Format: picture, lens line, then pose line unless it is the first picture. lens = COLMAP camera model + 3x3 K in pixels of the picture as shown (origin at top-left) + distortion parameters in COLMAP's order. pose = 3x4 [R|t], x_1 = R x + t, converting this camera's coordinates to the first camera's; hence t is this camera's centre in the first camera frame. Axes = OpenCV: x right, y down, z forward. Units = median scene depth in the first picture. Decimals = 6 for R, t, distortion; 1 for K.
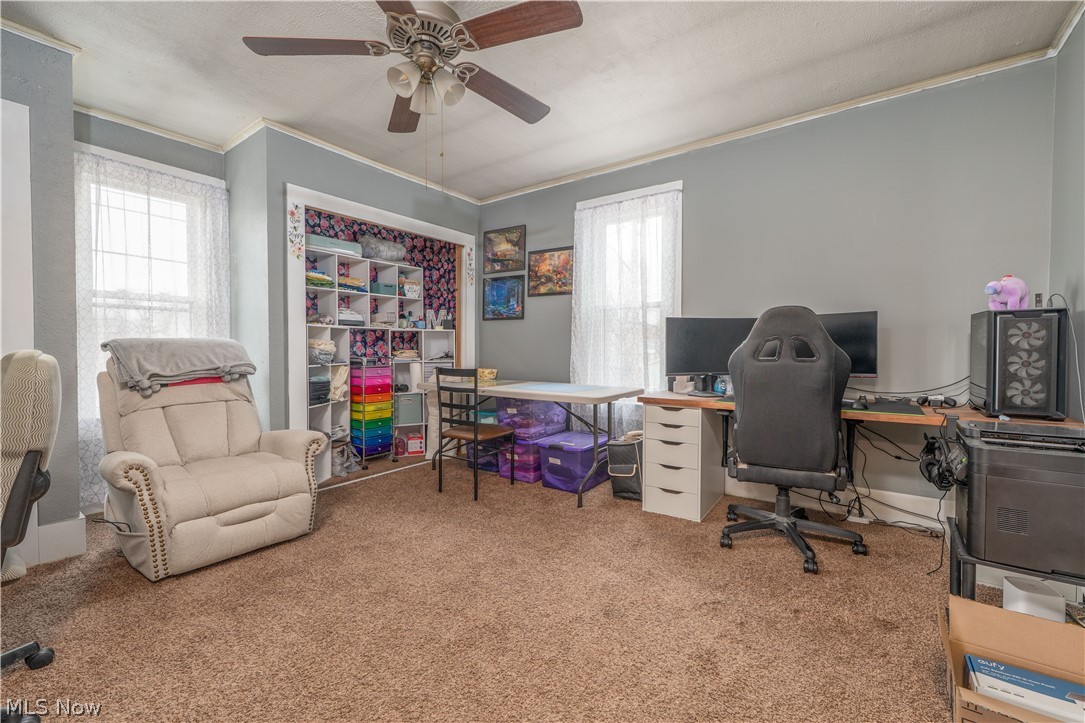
lens RADIAL K [[447.4, 0, 542.5], [0, 447.4, 361.5], [0, 0, 1]] dist [0.001525, 0.000282]
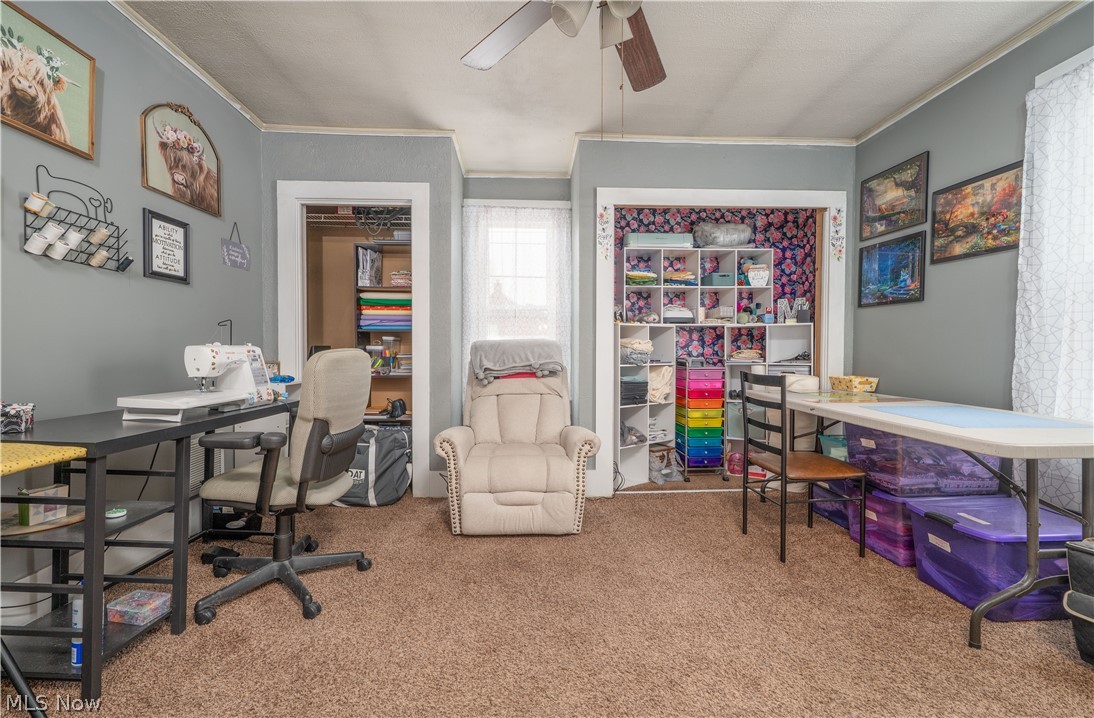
lens RADIAL K [[450.9, 0, 547.0], [0, 450.9, 359.0], [0, 0, 1]] dist [-0.001631, 0.000021]
pose [[0.627473, 0.016789, -0.778458, 0.131489], [-0.021352, 0.999763, 0.004351, -0.004307], [0.778346, 0.013892, 0.627682, 0.202000]]
